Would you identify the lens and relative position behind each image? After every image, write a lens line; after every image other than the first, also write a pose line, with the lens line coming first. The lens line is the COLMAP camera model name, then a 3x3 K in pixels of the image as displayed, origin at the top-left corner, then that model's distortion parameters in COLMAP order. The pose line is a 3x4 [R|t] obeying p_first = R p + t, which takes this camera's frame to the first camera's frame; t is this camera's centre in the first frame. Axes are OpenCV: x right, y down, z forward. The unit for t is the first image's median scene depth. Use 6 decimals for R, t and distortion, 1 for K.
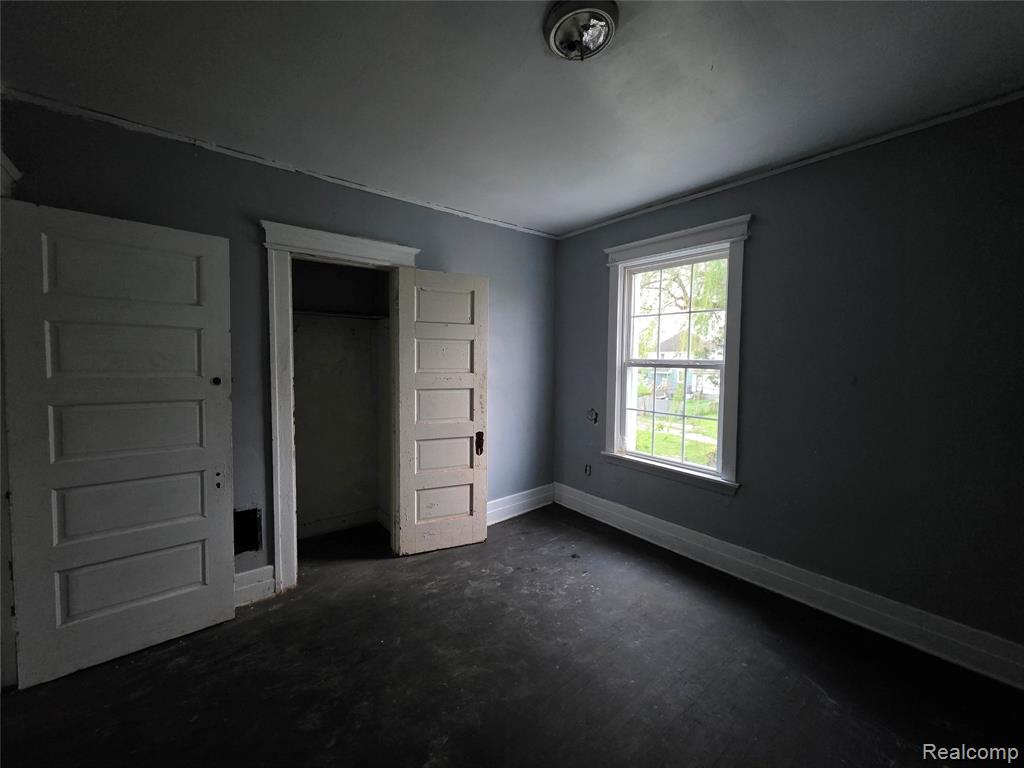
lens RADIAL K [[405.2, 0, 514.3], [0, 405.2, 380.0], [0, 0, 1]] dist [0.001736, -0.000694]
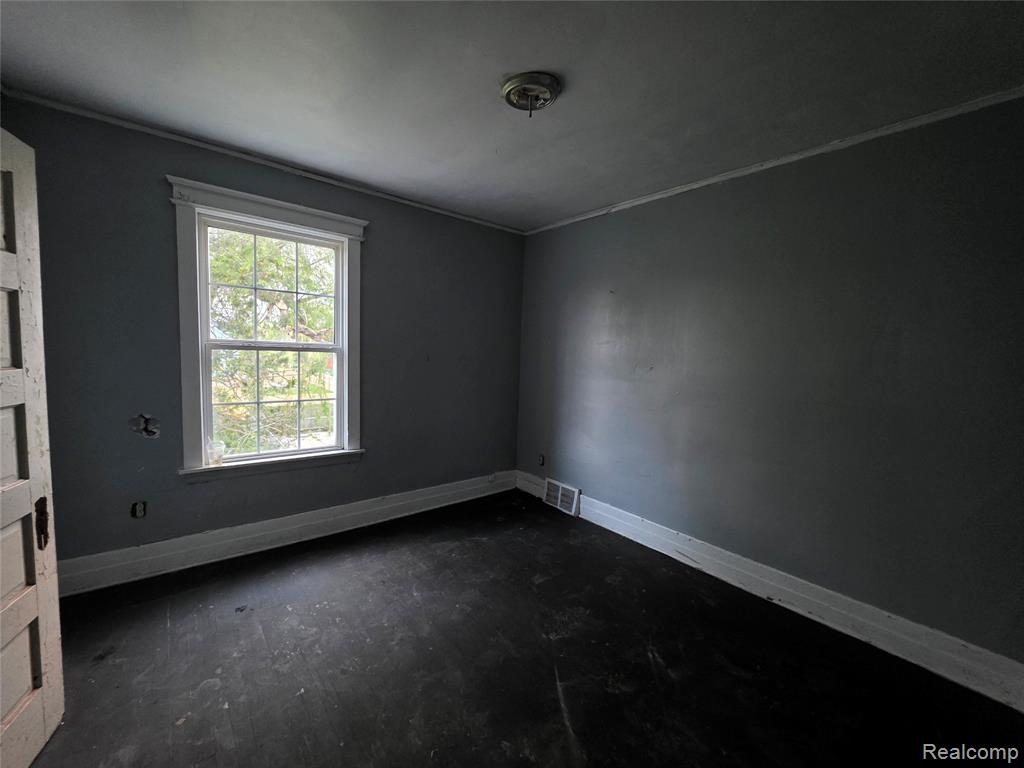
lens RADIAL K [[405.2, 0, 514.3], [0, 405.2, 380.0], [0, 0, 1]] dist [0.001736, -0.000694]
pose [[0.000747, -0.083099, 0.996541, -0.526183], [0.018611, 0.996370, 0.083071, -0.030724], [-0.999827, 0.018484, 0.002291, 0.473298]]
